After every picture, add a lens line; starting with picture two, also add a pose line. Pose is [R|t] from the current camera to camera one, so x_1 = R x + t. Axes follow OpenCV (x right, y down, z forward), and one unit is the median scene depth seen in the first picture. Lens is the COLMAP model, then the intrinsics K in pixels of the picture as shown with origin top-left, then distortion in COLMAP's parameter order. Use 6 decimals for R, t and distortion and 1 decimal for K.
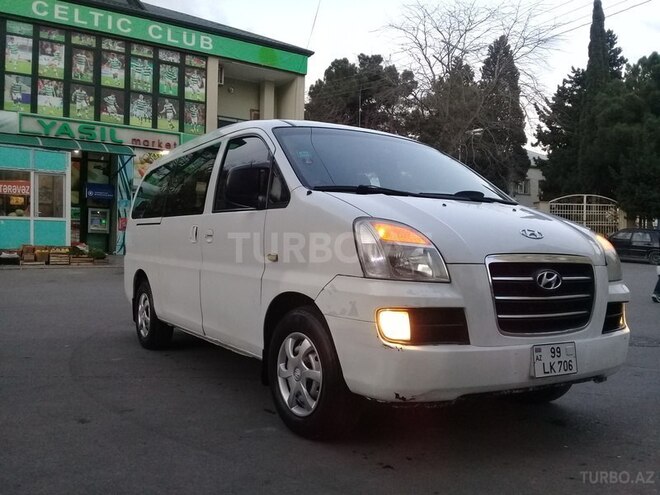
lens RADIAL K [[613.2, 0, 330.0], [0, 613.2, 247.5], [0, 0, 1]] dist [0.098715, -0.182117]
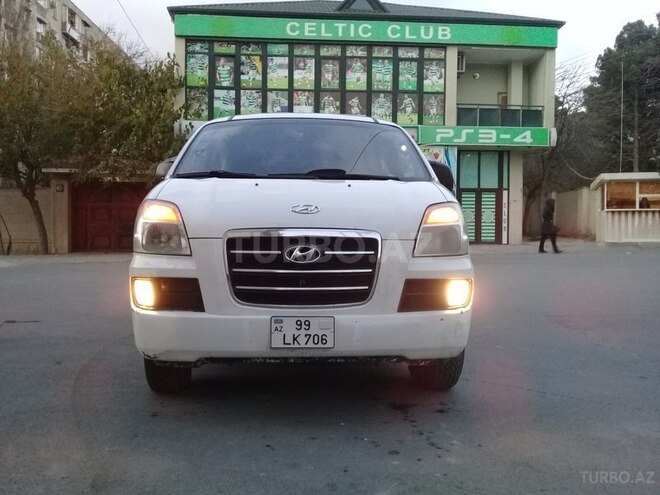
lens RADIAL K [[618.6, 0, 330.0], [0, 618.6, 247.5], [0, 0, 1]] dist [0.082538, -0.187116]
pose [[0.878941, -0.007465, -0.476871, 0.128297], [0.014139, 0.999846, 0.010409, 0.004703], [0.476720, -0.015891, 0.878912, 0.019366]]
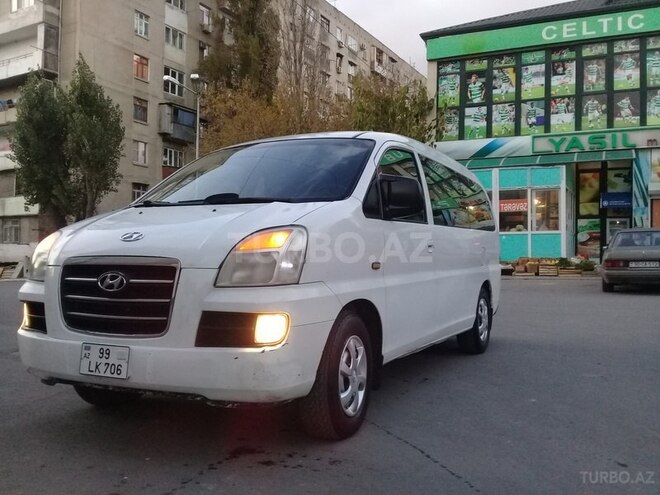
lens RADIAL K [[618.6, 0, 330.0], [0, 618.6, 247.5], [0, 0, 1]] dist [0.082538, -0.187116]
pose [[0.537937, -0.027726, -0.842529, 0.205410], [0.009415, 0.999594, -0.026884, 0.004031], [0.842932, 0.006530, 0.537980, 0.110413]]
